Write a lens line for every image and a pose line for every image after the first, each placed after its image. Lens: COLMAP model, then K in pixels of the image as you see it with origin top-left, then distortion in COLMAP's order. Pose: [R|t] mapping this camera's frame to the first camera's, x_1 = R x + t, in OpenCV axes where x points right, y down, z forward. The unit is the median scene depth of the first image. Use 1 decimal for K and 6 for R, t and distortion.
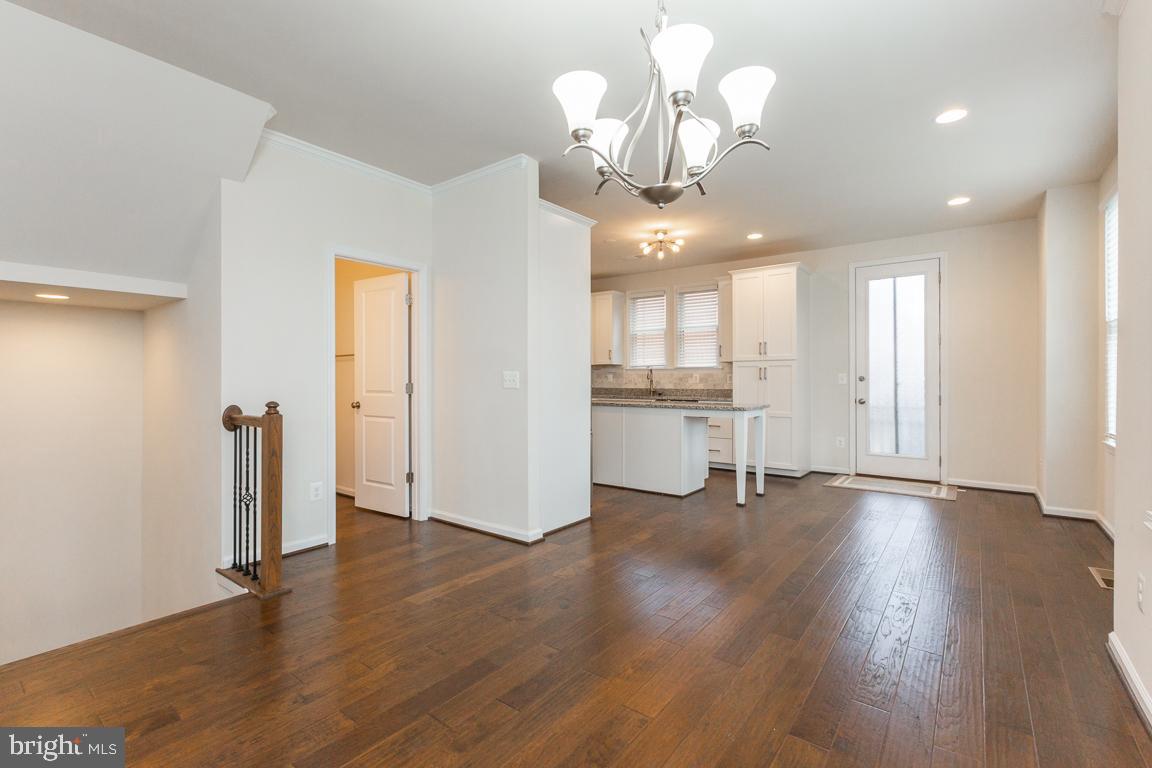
lens RADIAL K [[521.6, 0, 584.9], [0, 521.6, 378.2], [0, 0, 1]] dist [0.001948, 0.000265]
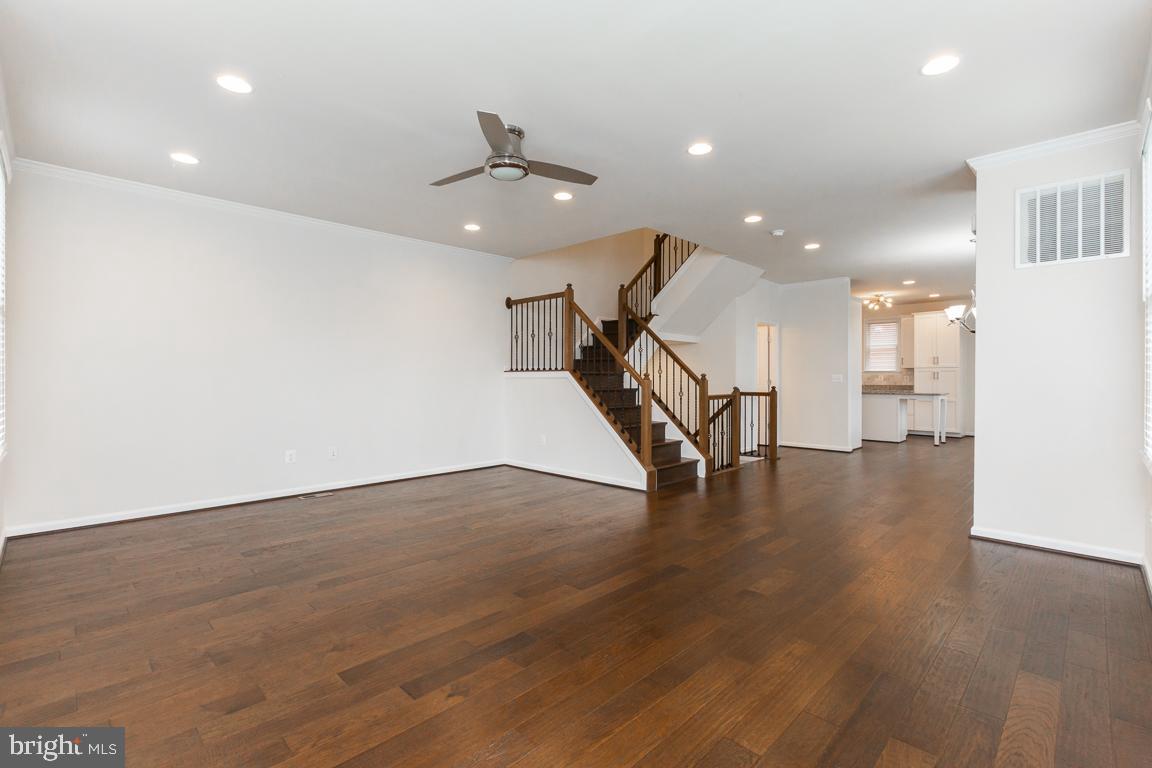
lens RADIAL K [[521.6, 0, 584.9], [0, 521.6, 378.2], [0, 0, 1]] dist [0.001948, 0.000265]
pose [[0.992092, 0.000854, -0.125507, -0.607322], [-0.000812, 1.000000, 0.000383, 0.000515], [0.125507, -0.000278, 0.992093, -0.856881]]
